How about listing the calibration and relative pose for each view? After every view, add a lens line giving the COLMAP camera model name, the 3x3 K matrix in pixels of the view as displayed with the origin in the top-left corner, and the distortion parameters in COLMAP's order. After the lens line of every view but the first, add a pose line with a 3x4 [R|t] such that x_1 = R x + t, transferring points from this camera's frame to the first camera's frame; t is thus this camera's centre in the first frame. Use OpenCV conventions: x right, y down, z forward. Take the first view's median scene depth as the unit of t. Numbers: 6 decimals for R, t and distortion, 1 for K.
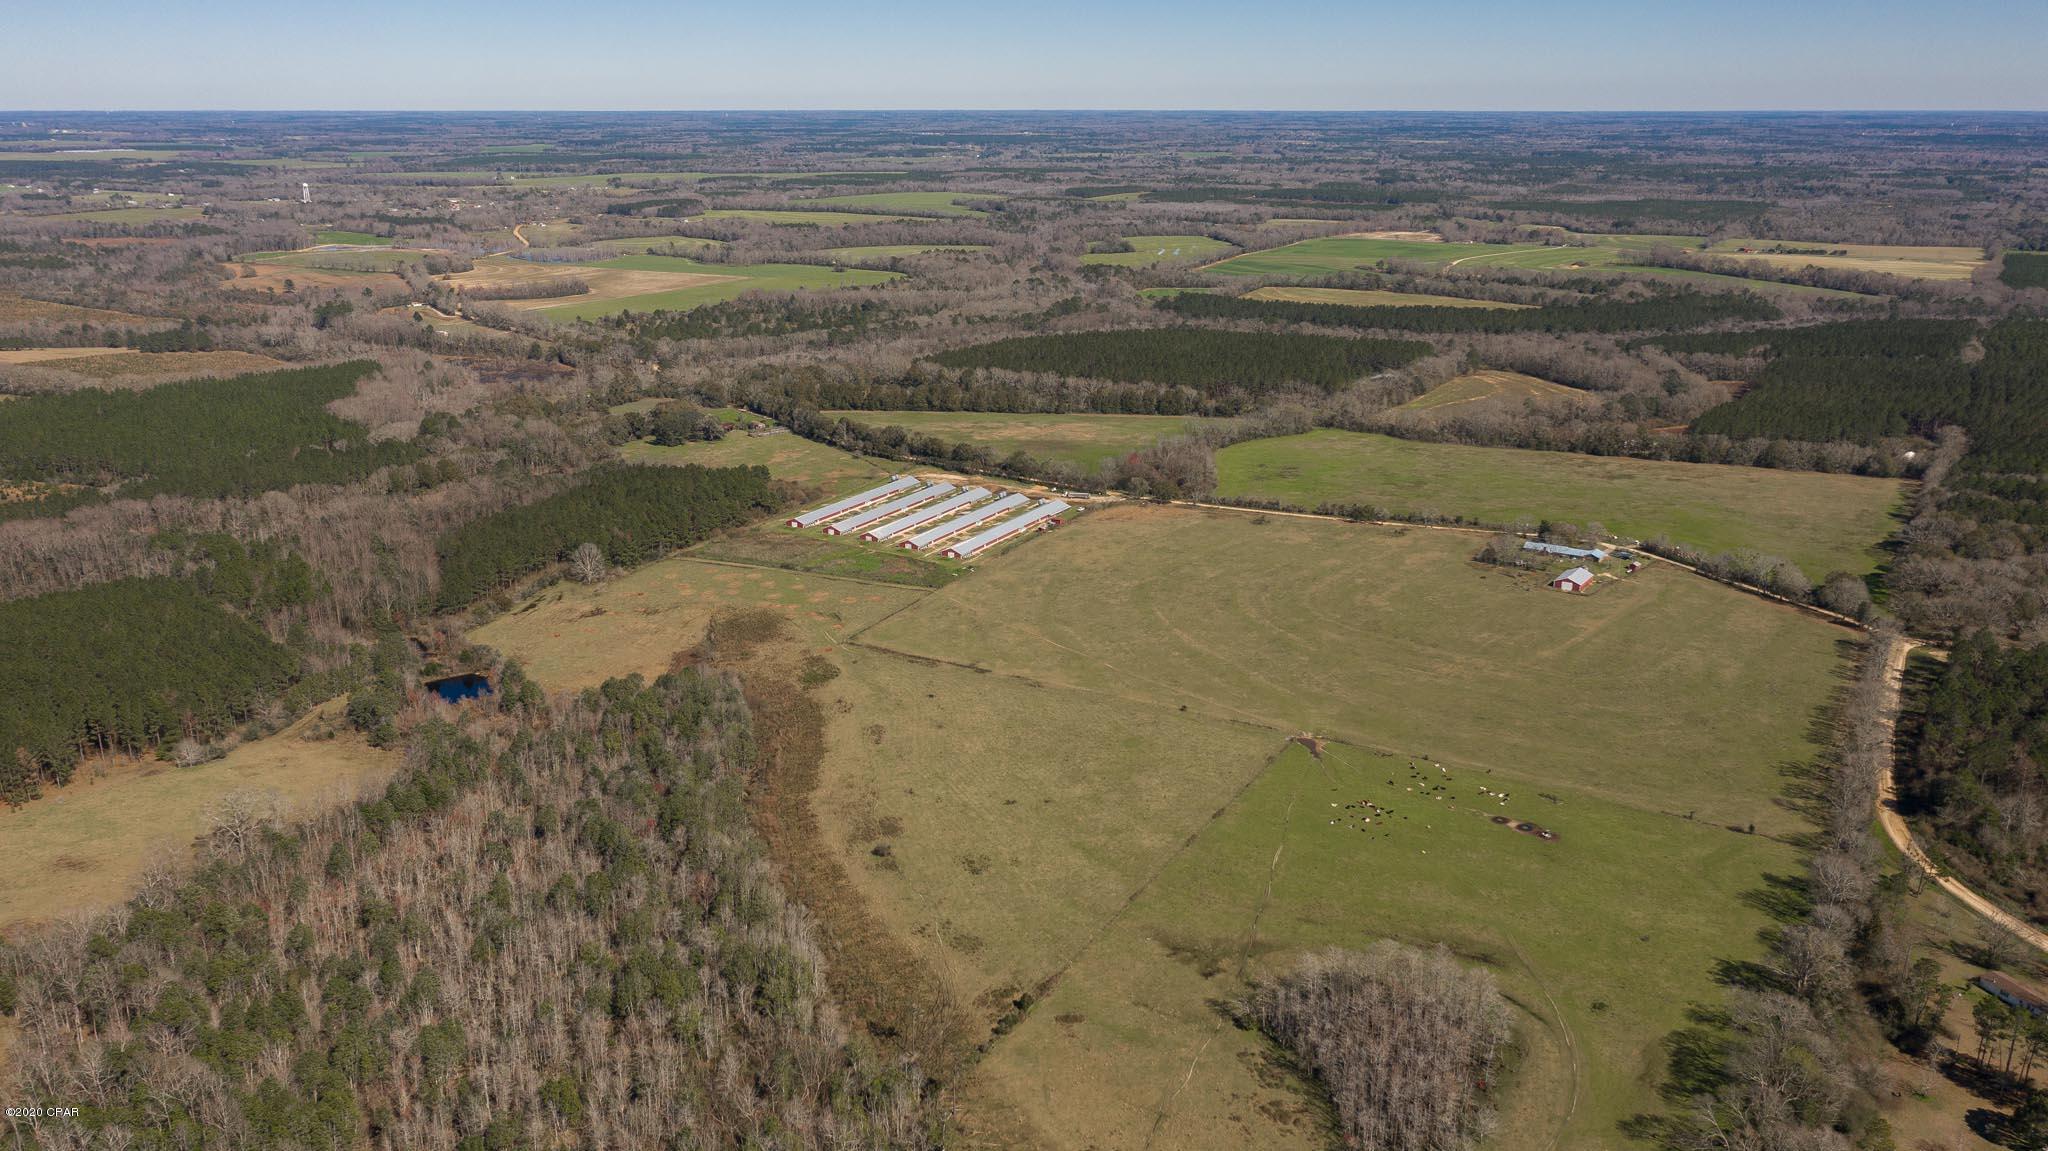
lens RADIAL K [[1616.3, 0, 1020.3], [0, 1616.3, 565.6], [0, 0, 1]] dist [-0.016193, 0.045729]
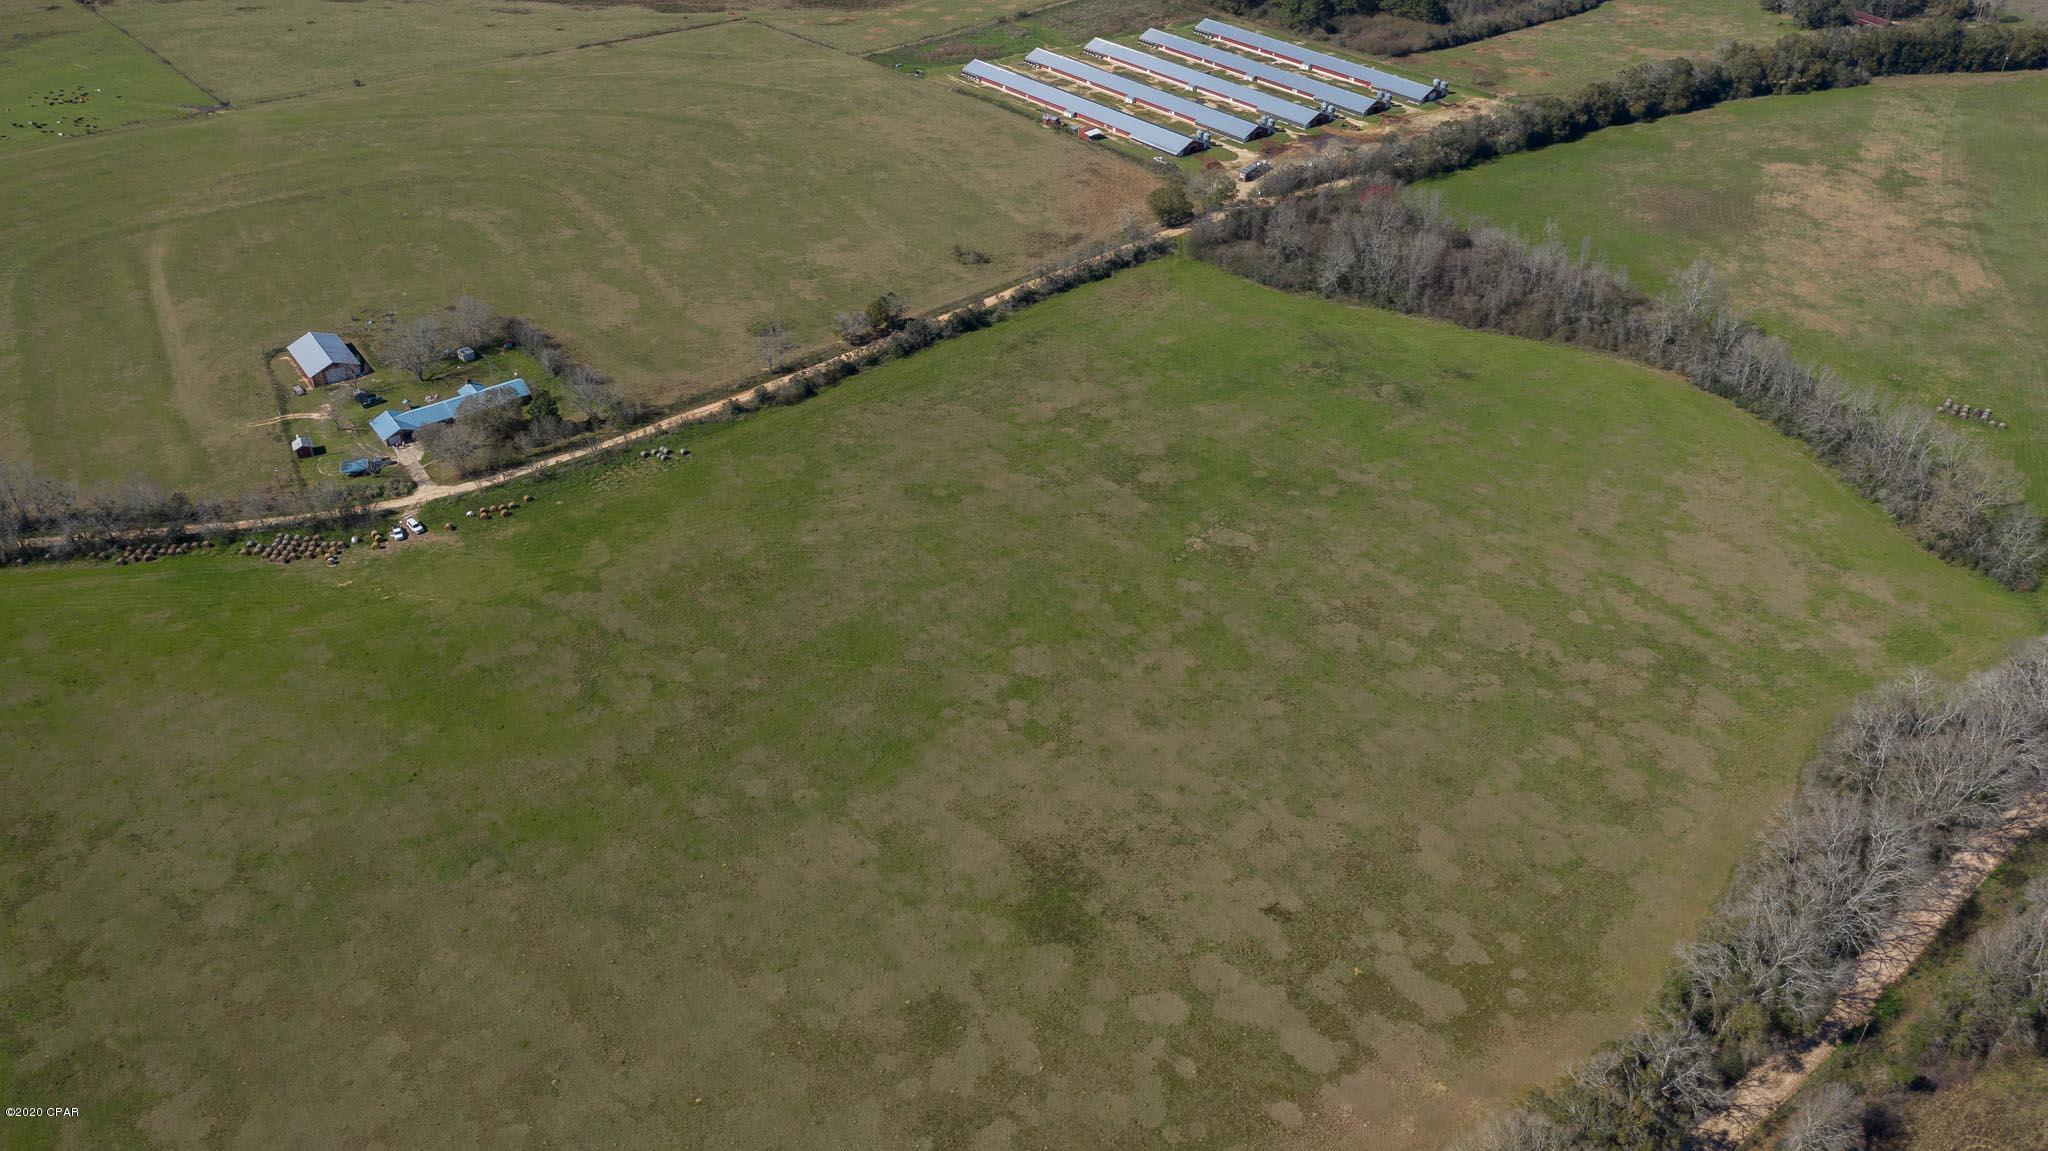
lens RADIAL K [[1609.5, 0, 1014.9], [0, 1609.5, 579.0], [0, 0, 1]] dist [-0.030148, 0.062524]
pose [[-0.348558, 0.547164, -0.760999, 0.467214], [-0.253460, 0.726642, 0.638553, -0.226525], [0.902366, 0.415455, -0.114593, 0.846616]]
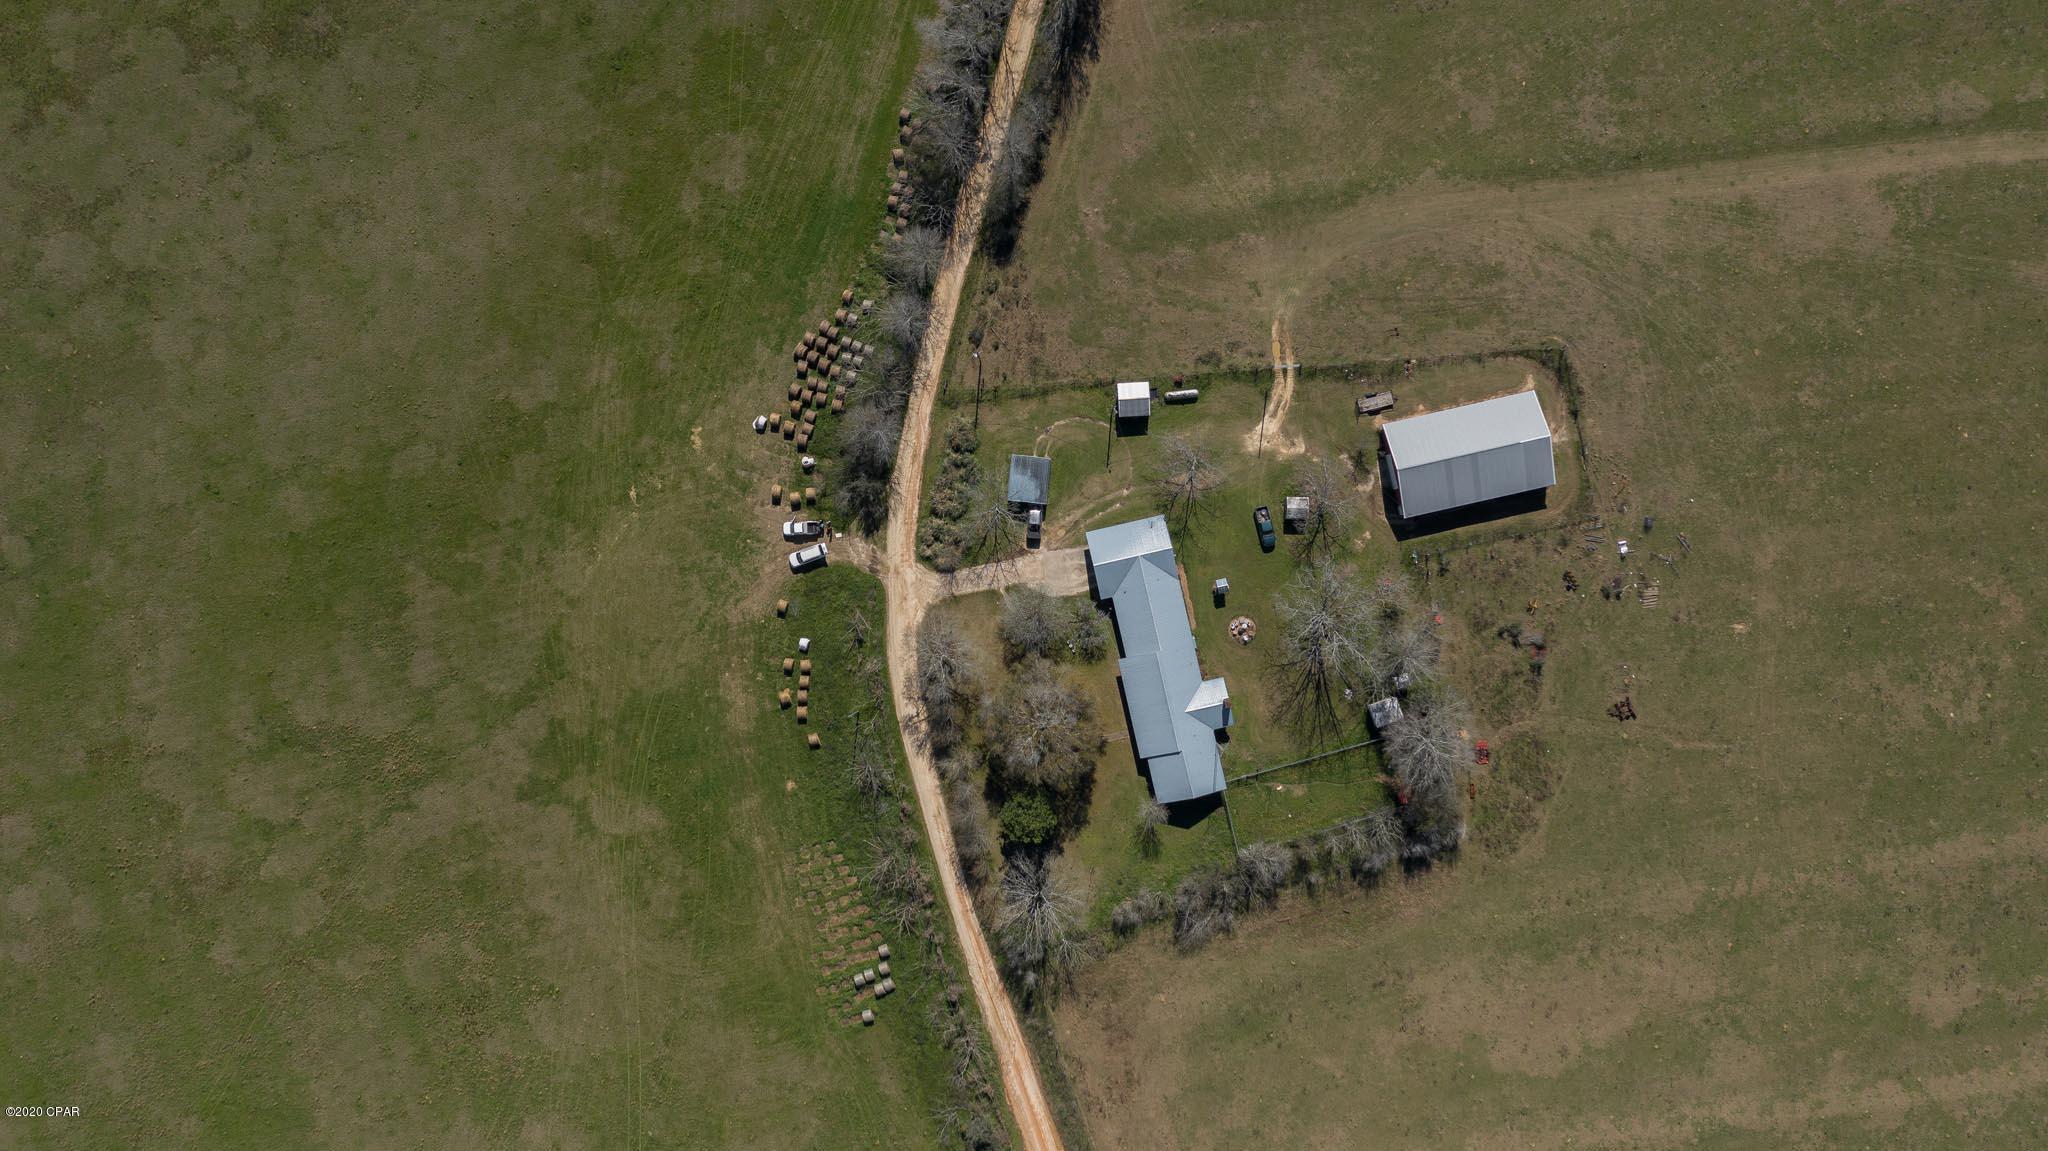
lens RADIAL K [[1595.5, 0, 1019.0], [0, 1595.5, 548.4], [0, 0, 1]] dist [-0.011267, 0.038301]
pose [[-0.728331, -0.684639, 0.028338, 0.246195], [0.215457, -0.189556, 0.957939, -0.182680], [-0.650471, 0.703802, 0.285569, 0.634338]]
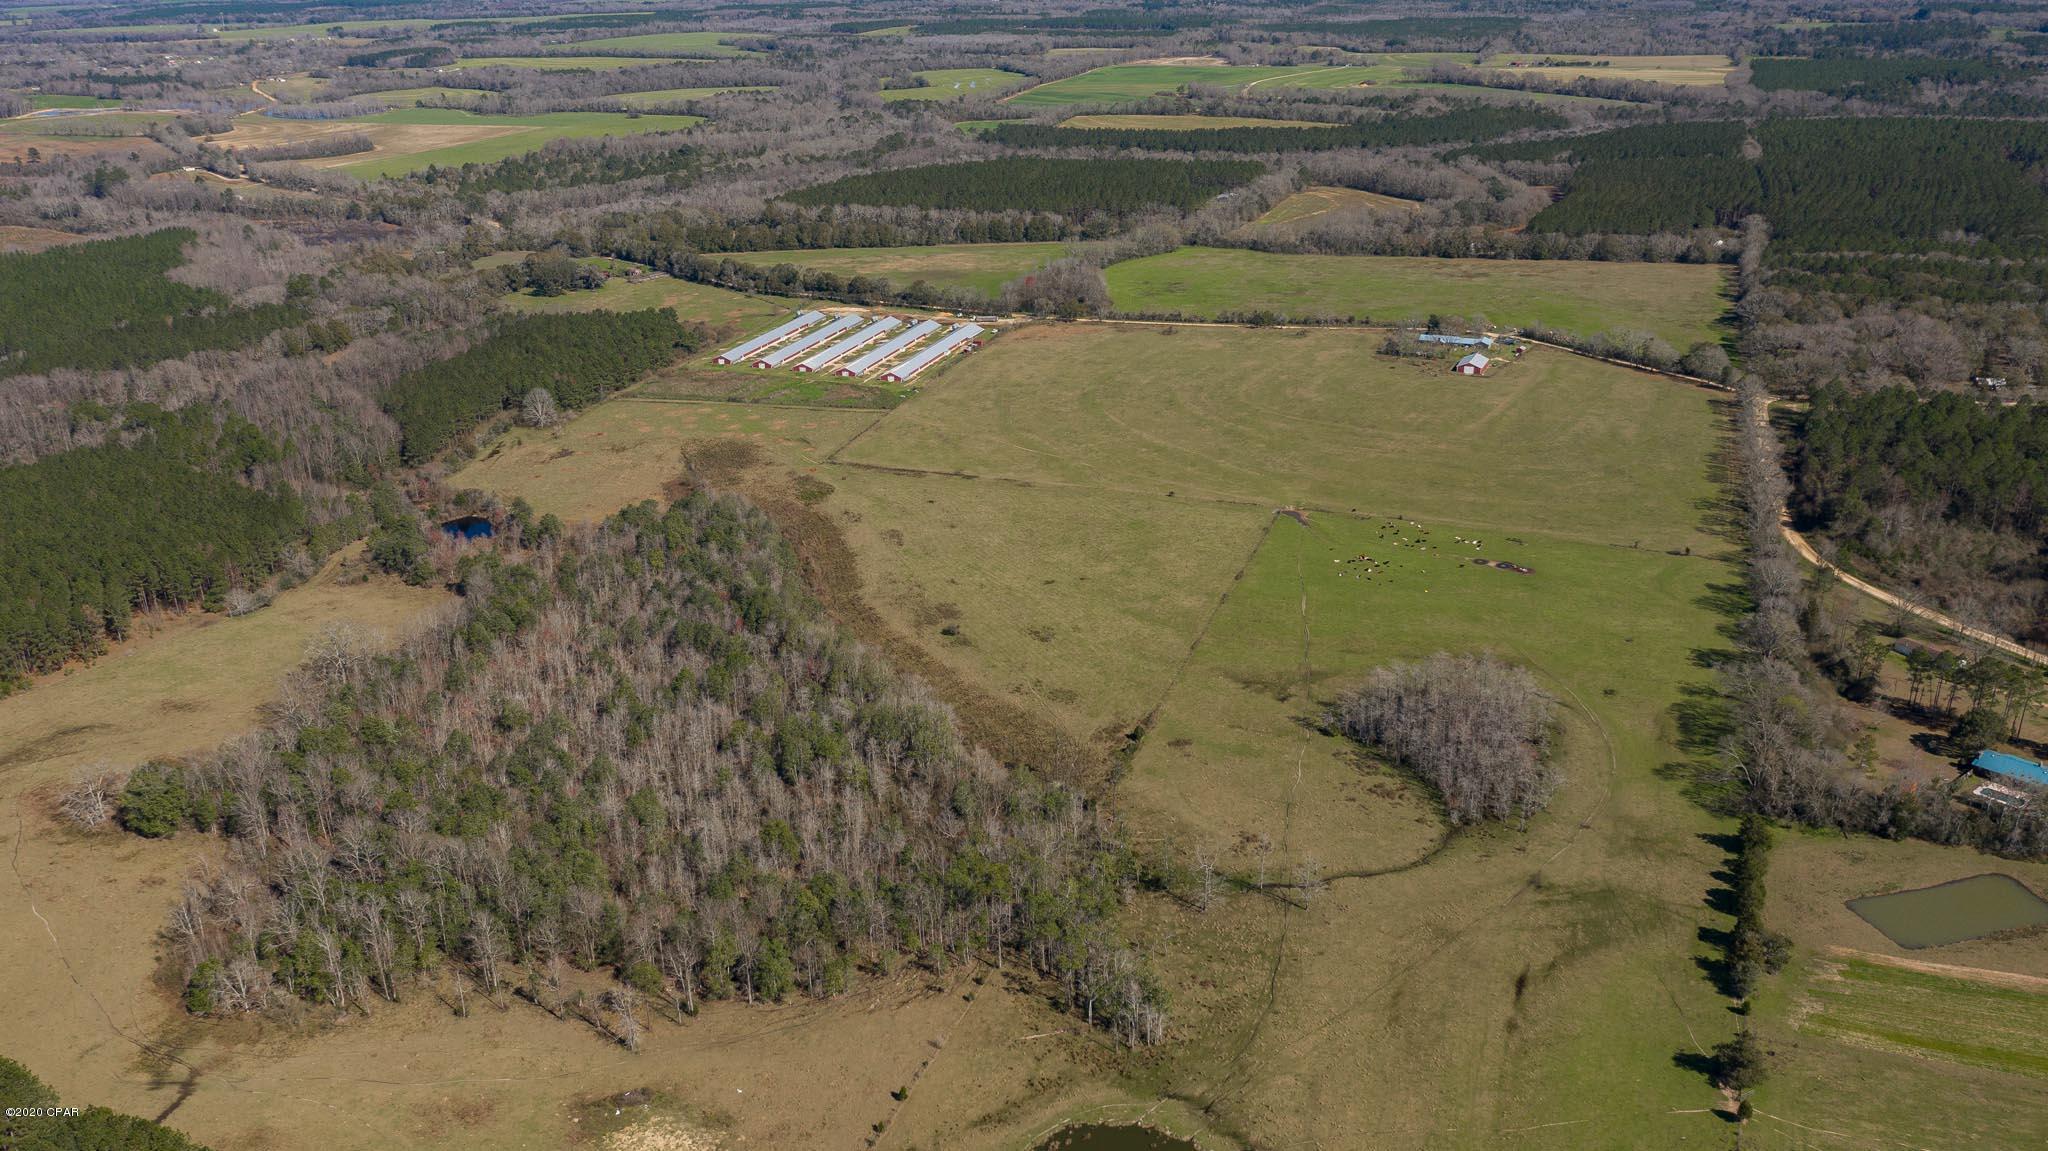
lens RADIAL K [[1650.5, 0, 1020.5], [0, 1650.5, 576.6], [0, 0, 1]] dist [-0.022740, 0.049619]
pose [[0.986721, -0.077679, 0.142645, -0.085449], [0.063956, 0.993090, 0.098399, 0.014360], [-0.149303, -0.087970, 0.984871, -0.046185]]
